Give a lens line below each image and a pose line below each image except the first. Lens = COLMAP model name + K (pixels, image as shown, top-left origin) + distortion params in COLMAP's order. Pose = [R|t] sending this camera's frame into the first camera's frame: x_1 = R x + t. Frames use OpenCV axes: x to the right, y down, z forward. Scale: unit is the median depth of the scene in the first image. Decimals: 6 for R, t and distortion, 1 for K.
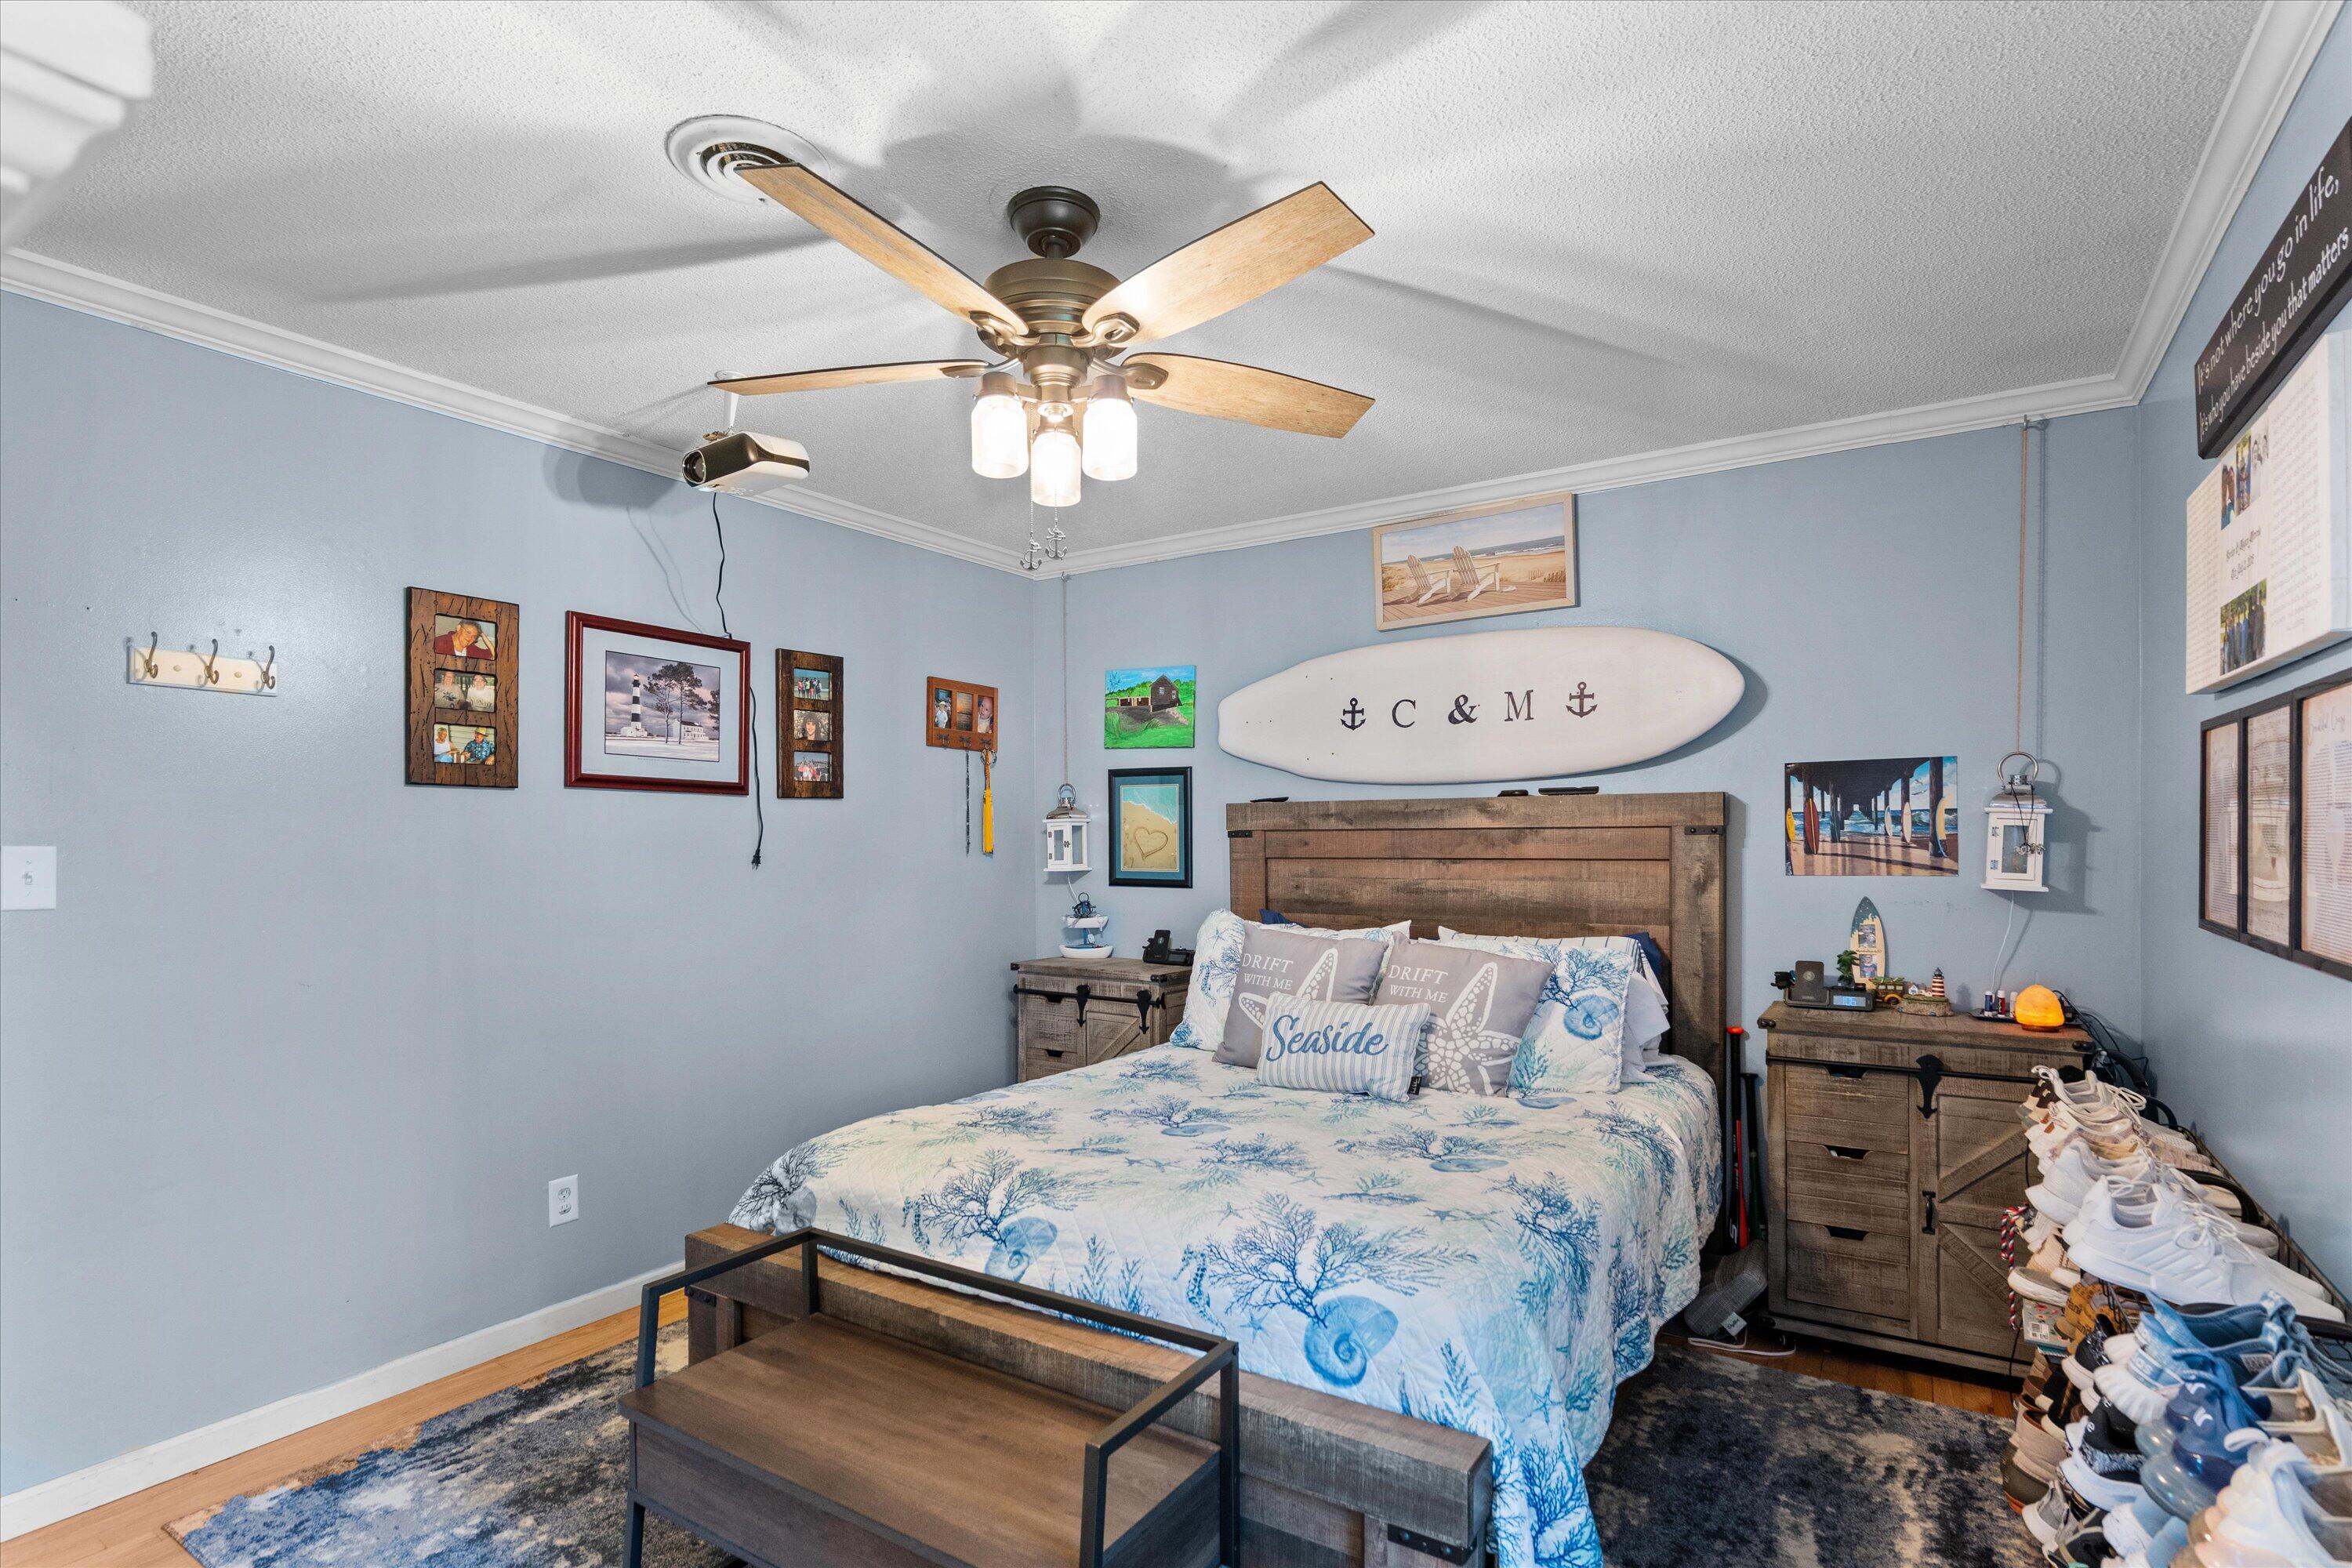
lens RADIAL K [[1149.9, 0, 1213.1], [0, 1149.9, 825.3], [0, 0, 1]] dist [-0.015422, 0.000013]
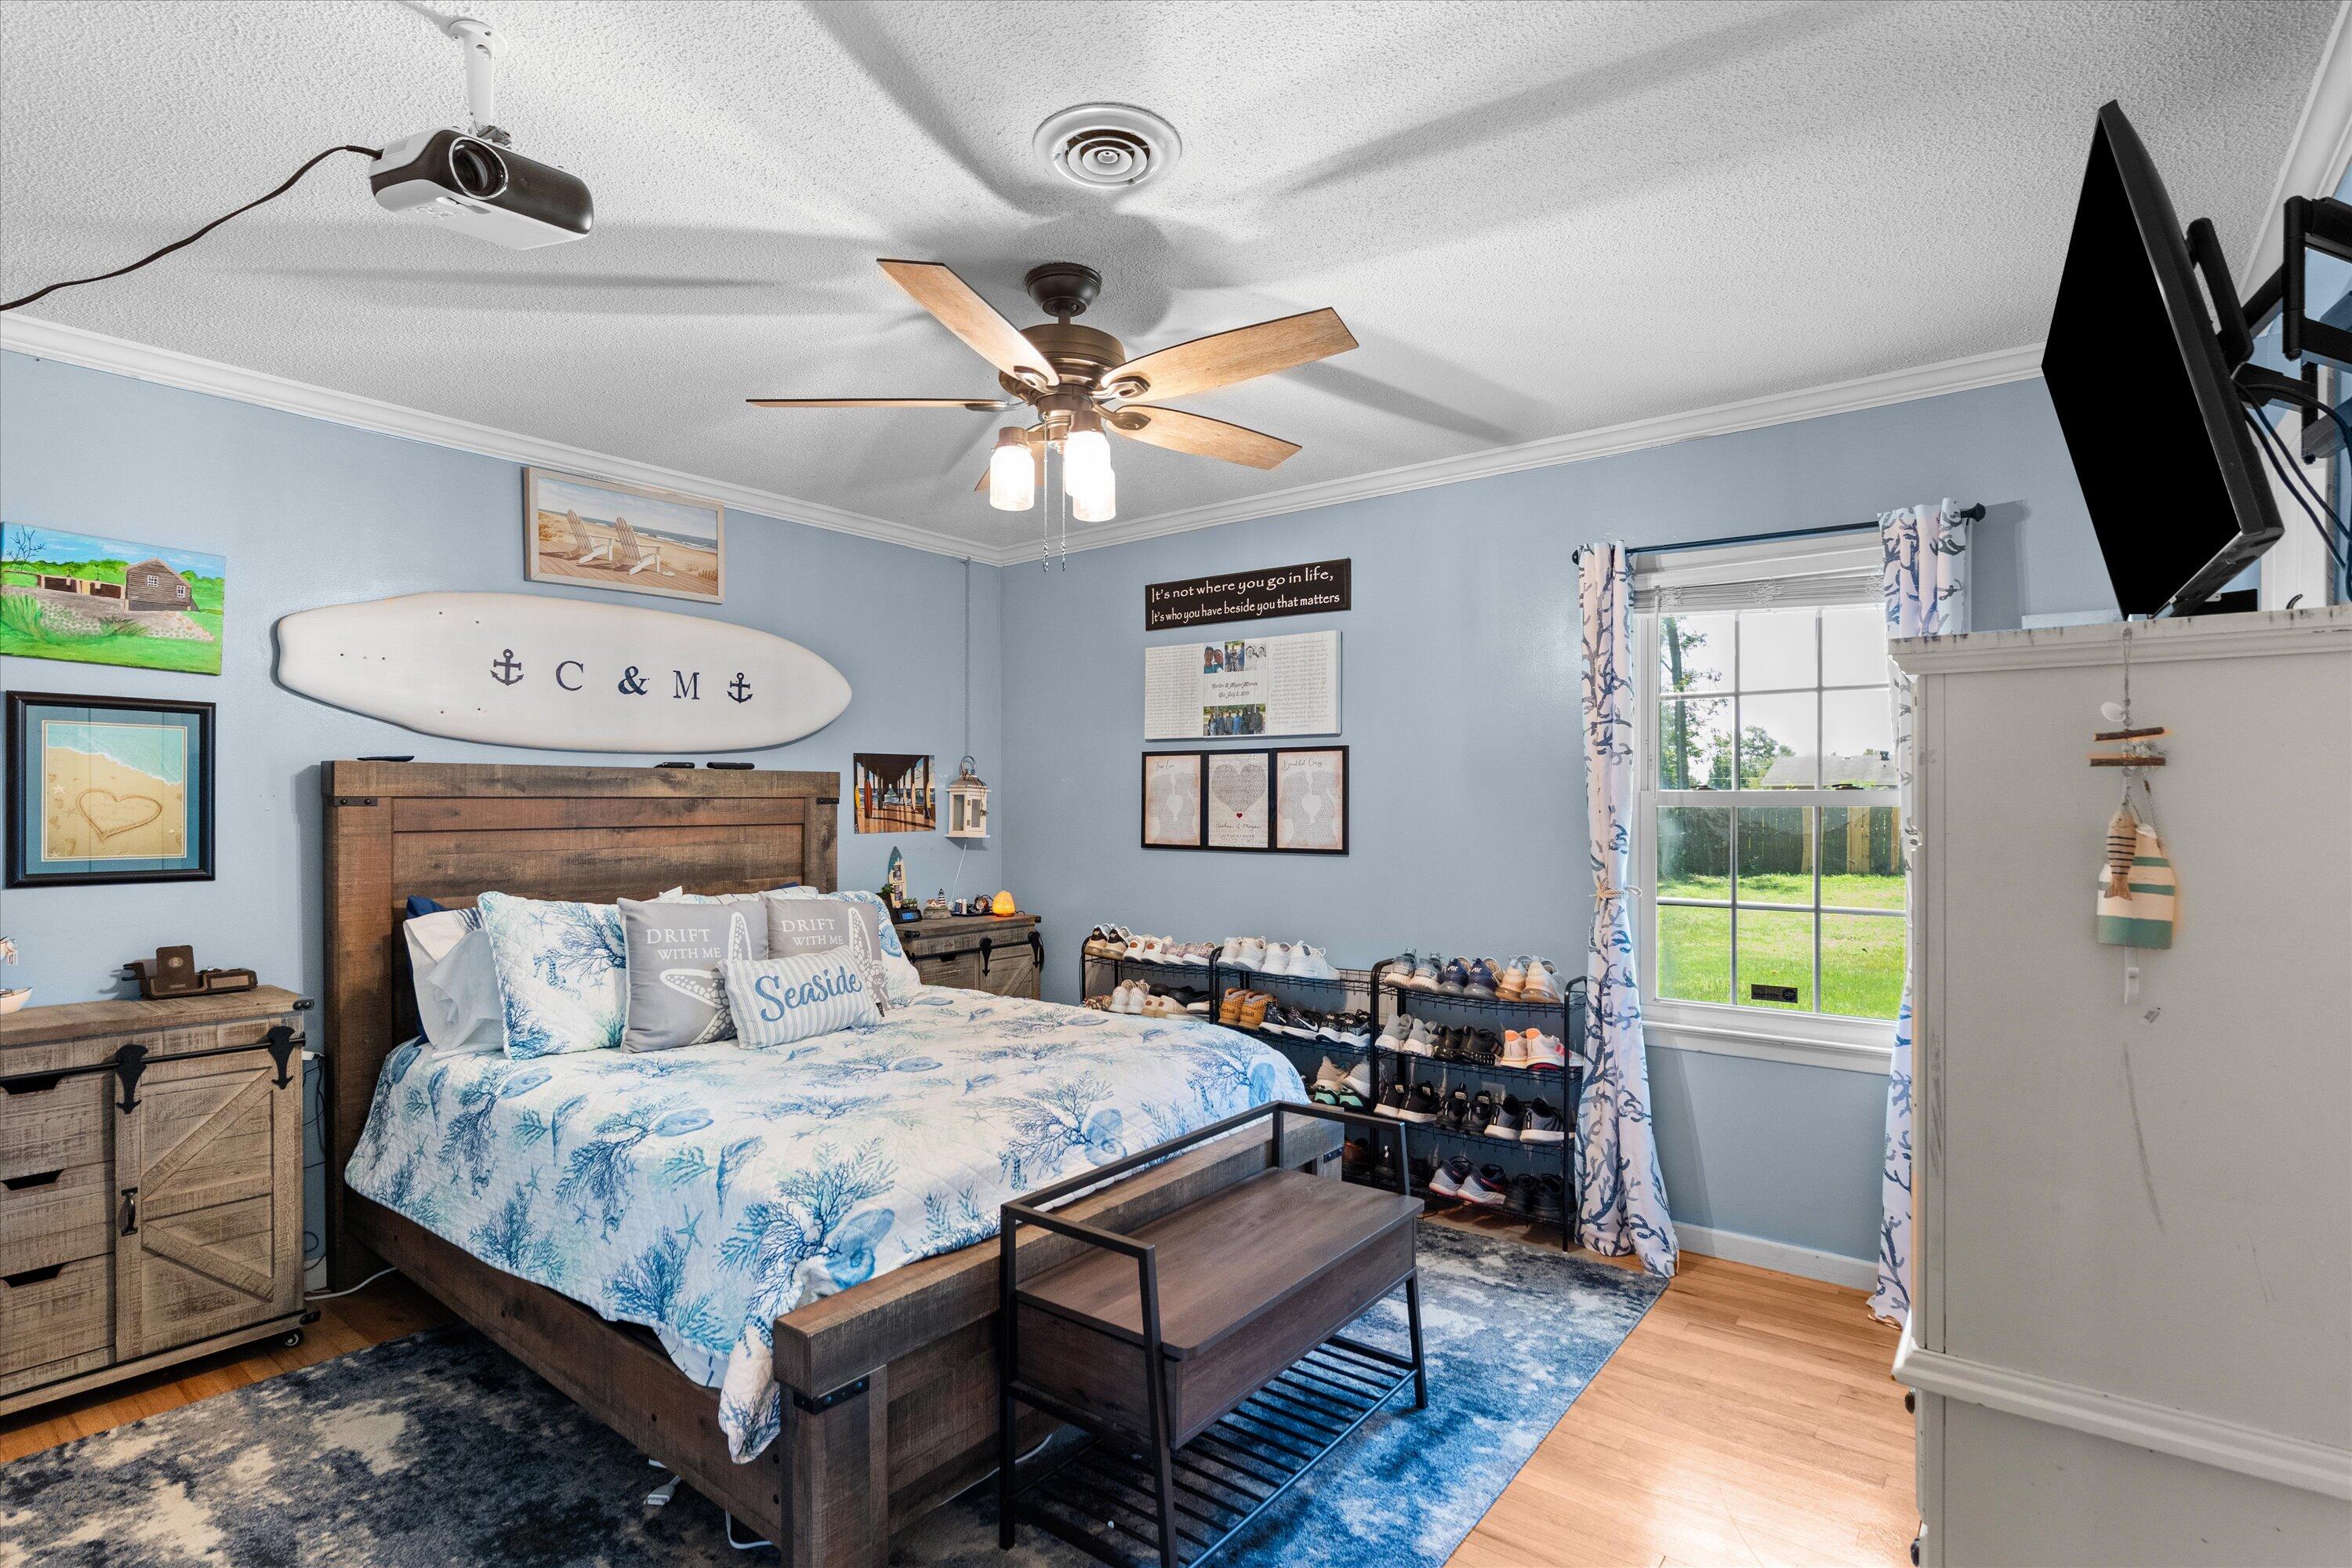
lens RADIAL K [[1090.4, 0, 1178.1], [0, 1090.4, 789.7], [0, 0, 1]] dist [-0.029317, 0.010528]
pose [[0.111402, 0.017567, 0.993620, -0.709281], [-0.006725, 0.999834, -0.016923, 0.009276], [-0.993753, -0.004797, 0.111501, 0.428807]]
